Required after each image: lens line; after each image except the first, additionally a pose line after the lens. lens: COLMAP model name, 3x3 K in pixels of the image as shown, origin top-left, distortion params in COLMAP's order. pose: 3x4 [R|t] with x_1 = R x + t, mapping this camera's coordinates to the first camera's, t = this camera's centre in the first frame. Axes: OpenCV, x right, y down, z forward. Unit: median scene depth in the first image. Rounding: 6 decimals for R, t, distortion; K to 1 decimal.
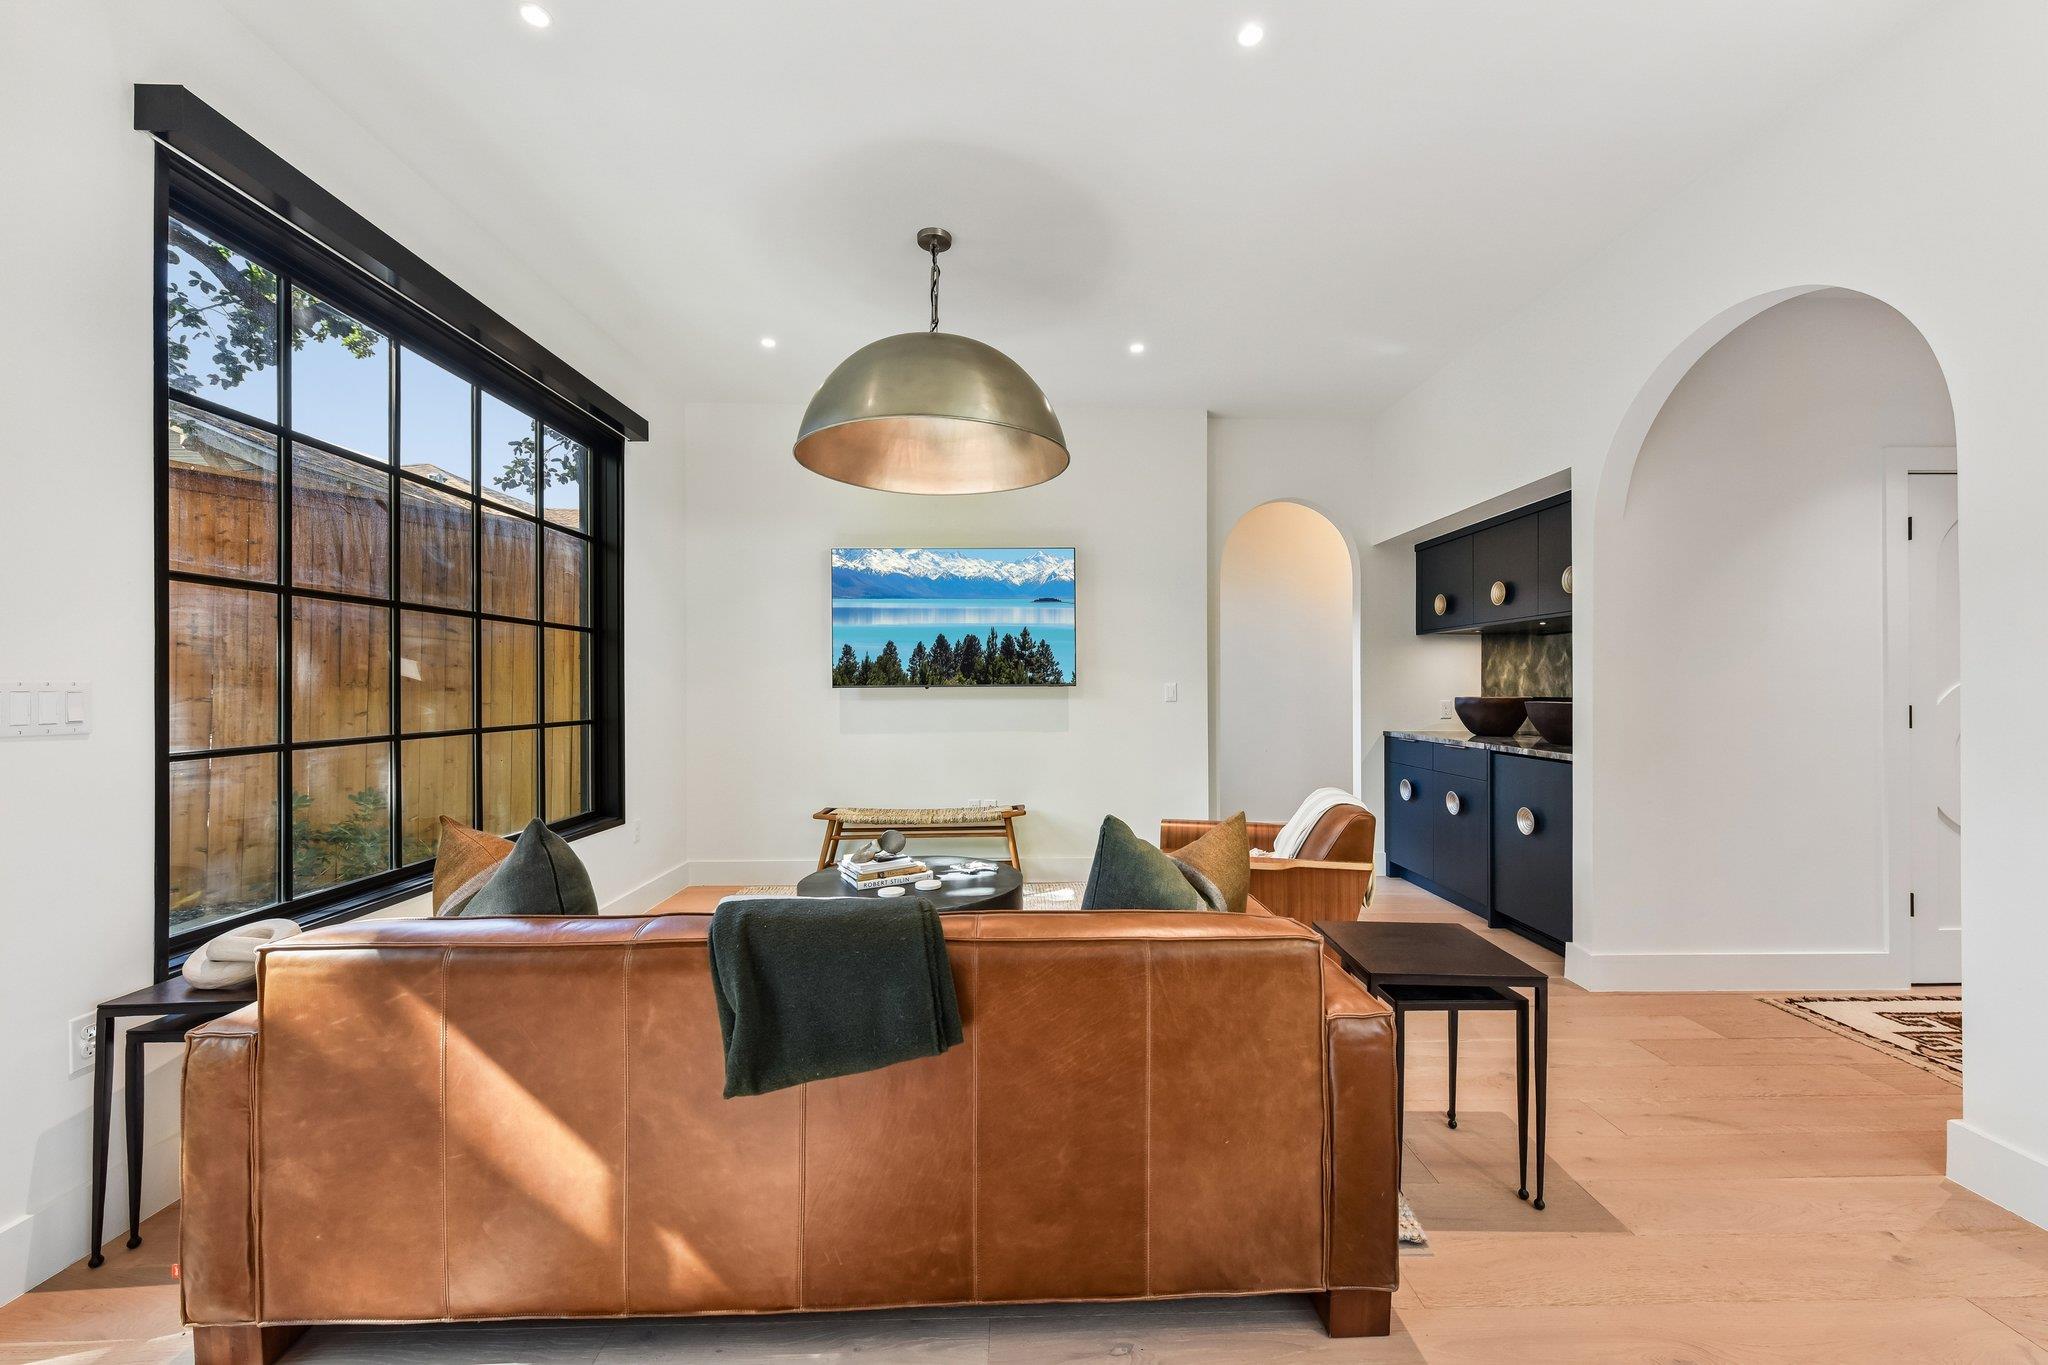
lens RADIAL K [[804.2, 0, 1027.4], [0, 804.2, 683.2], [0, 0, 1]] dist [0.004245, -0.001746]
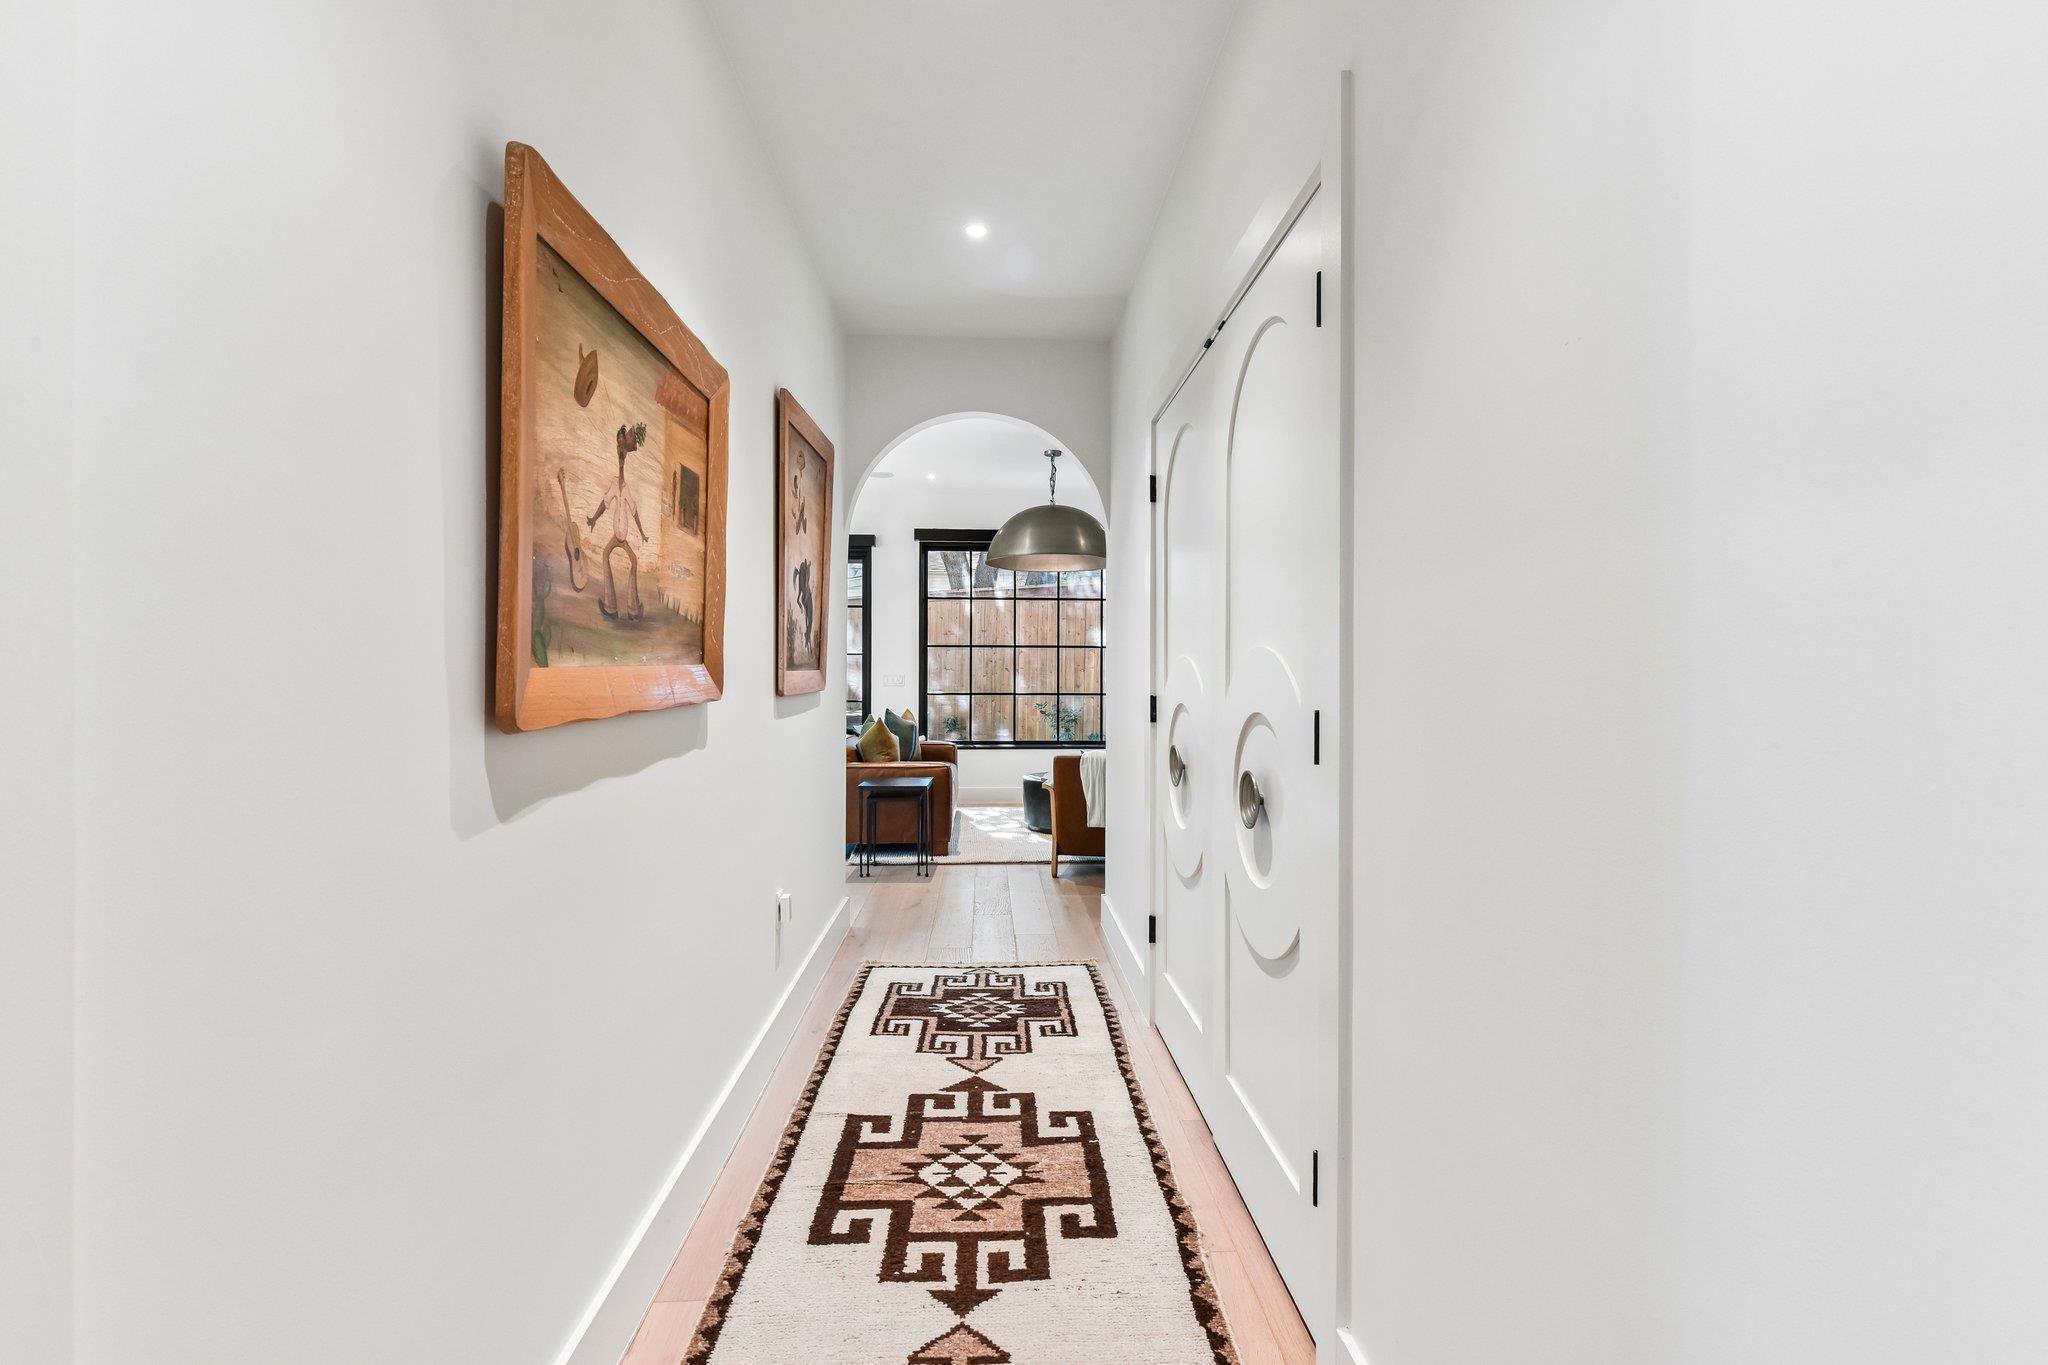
lens RADIAL K [[893.5, 0, 1022.8], [0, 893.5, 677.5], [0, 0, 1]] dist [0.000231, -0.000359]
pose [[0.021852, 0.004493, -0.999751, 2.156726], [0.003619, 0.999983, 0.004574, -0.000213], [0.999755, -0.003718, 0.021836, 0.890516]]
